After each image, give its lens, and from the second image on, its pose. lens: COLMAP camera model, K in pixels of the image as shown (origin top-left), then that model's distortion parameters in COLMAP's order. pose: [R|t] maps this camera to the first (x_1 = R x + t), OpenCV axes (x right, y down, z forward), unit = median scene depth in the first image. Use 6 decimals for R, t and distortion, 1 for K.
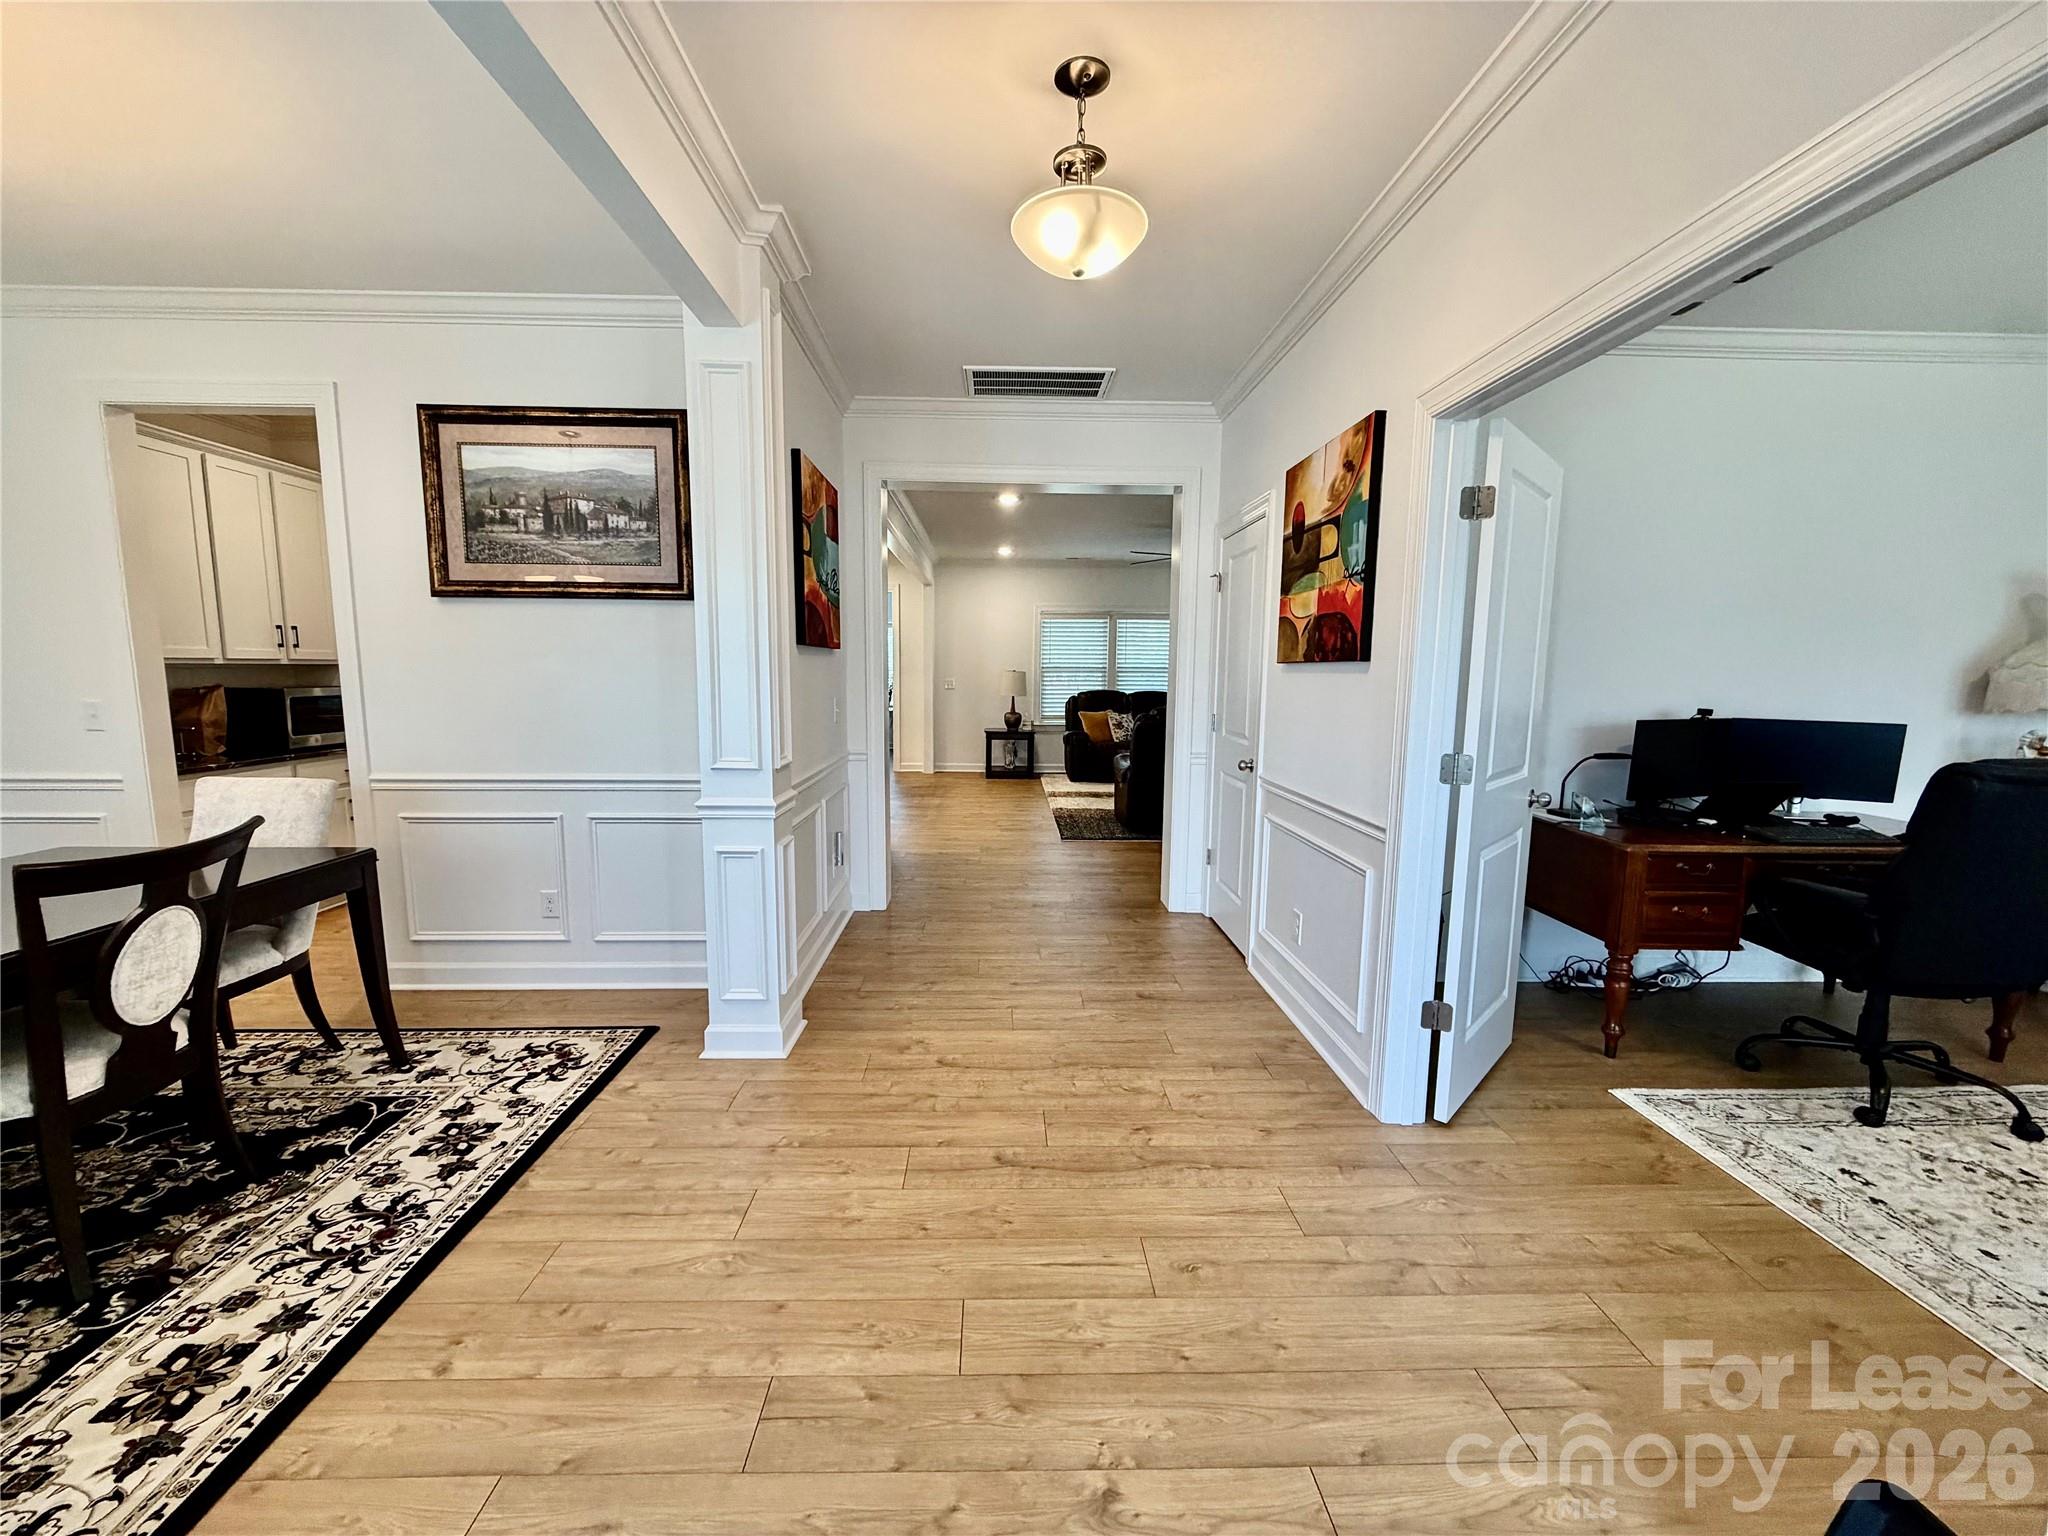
lens RADIAL K [[814.7, 0, 1012.8], [0, 814.7, 771.3], [0, 0, 1]] dist [-0.001179, 0.000620]
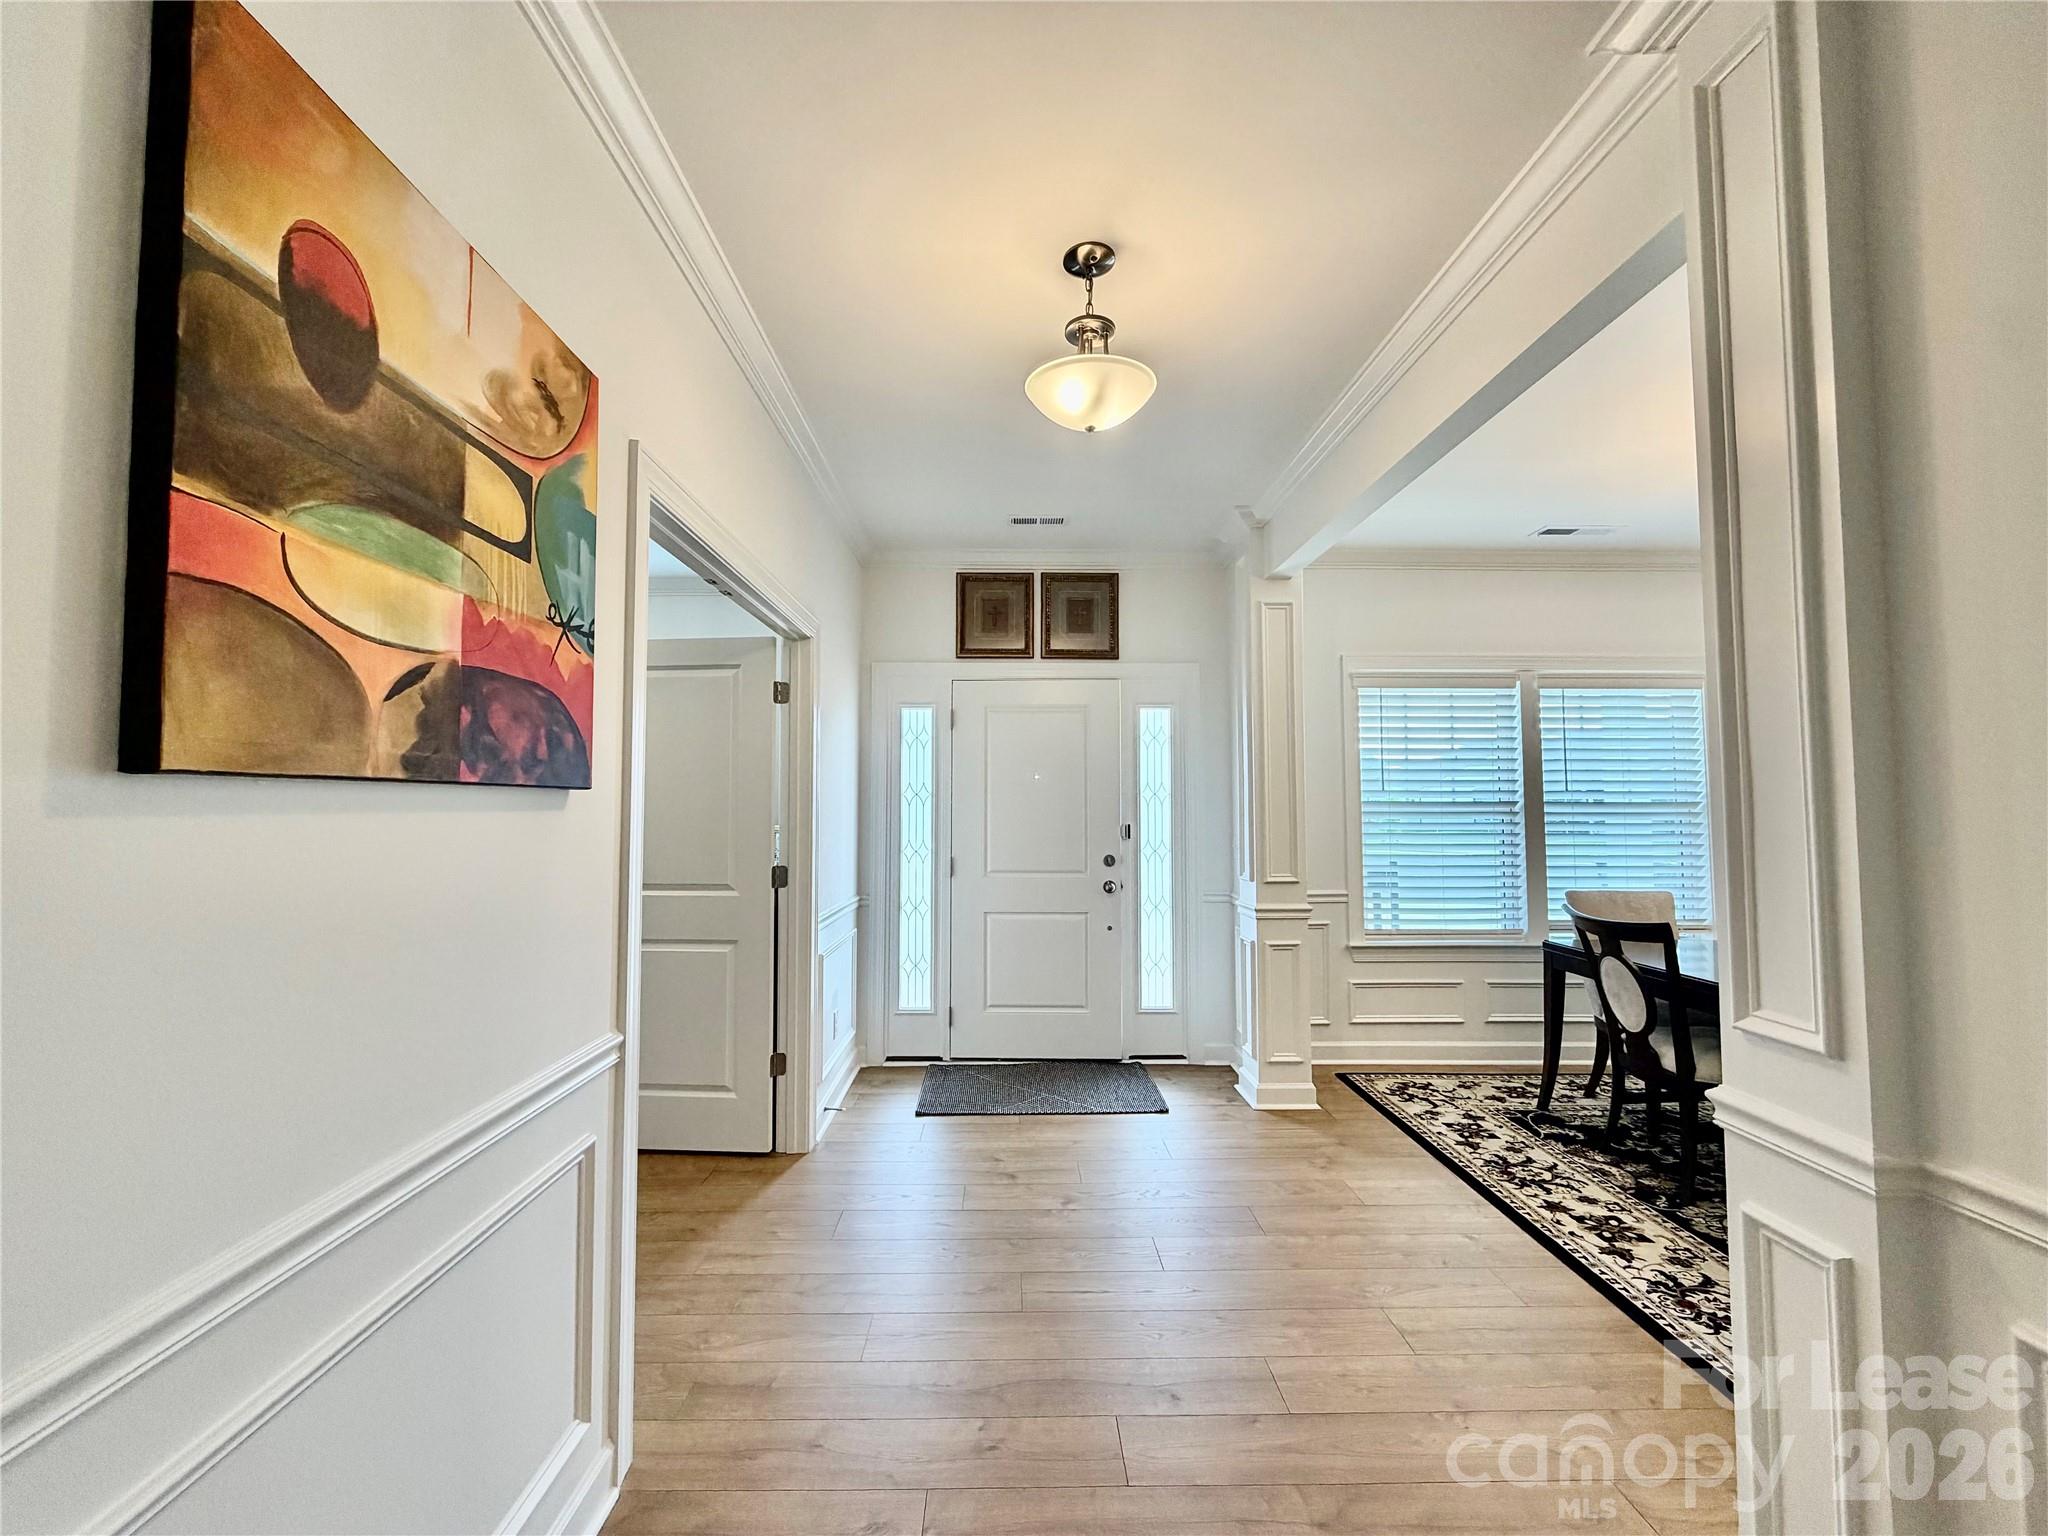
lens RADIAL K [[814.7, 0, 1013.5], [0, 814.7, 776.0], [0, 0, 1]] dist [-0.001179, 0.000620]
pose [[-0.999880, -0.008269, 0.013069, 0.112858], [-0.007086, 0.996084, 0.088123, -0.181661], [-0.013747, 0.088020, -0.996024, 1.435668]]
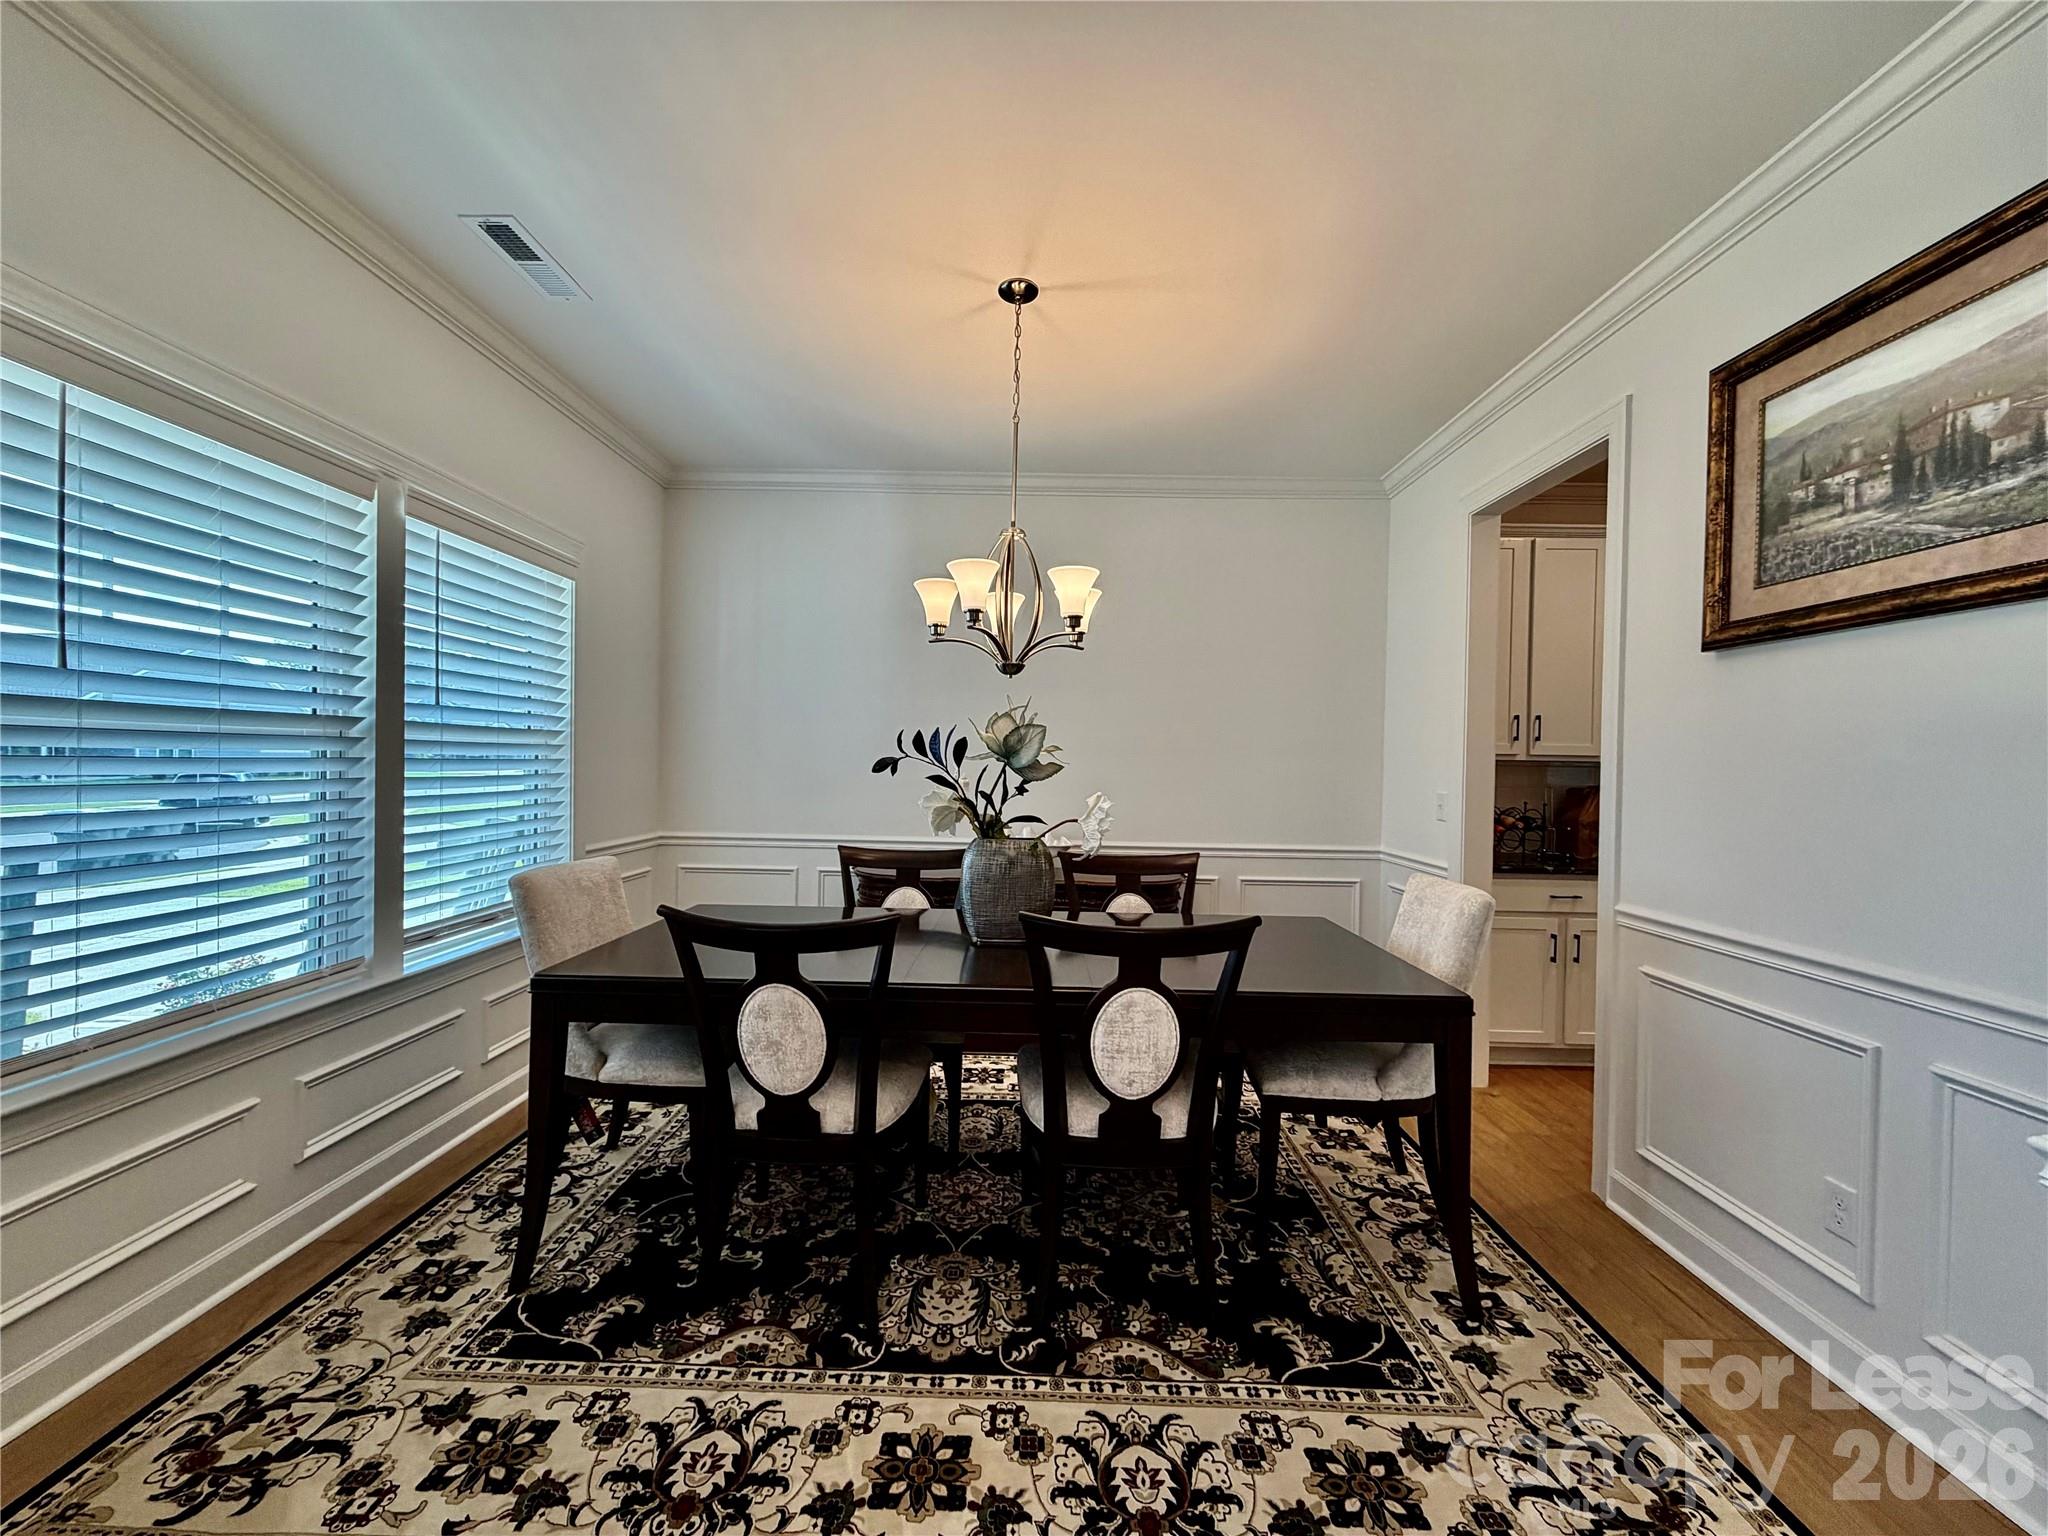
lens RADIAL K [[814.7, 0, 1013.2], [0, 814.7, 767.2], [0, 0, 1]] dist [-0.001179, 0.000620]
pose [[-0.040642, -0.002054, -0.999172, -0.035897], [-0.143842, 0.989593, 0.003816, -0.050374], [0.988766, 0.143878, -0.040514, 0.561524]]
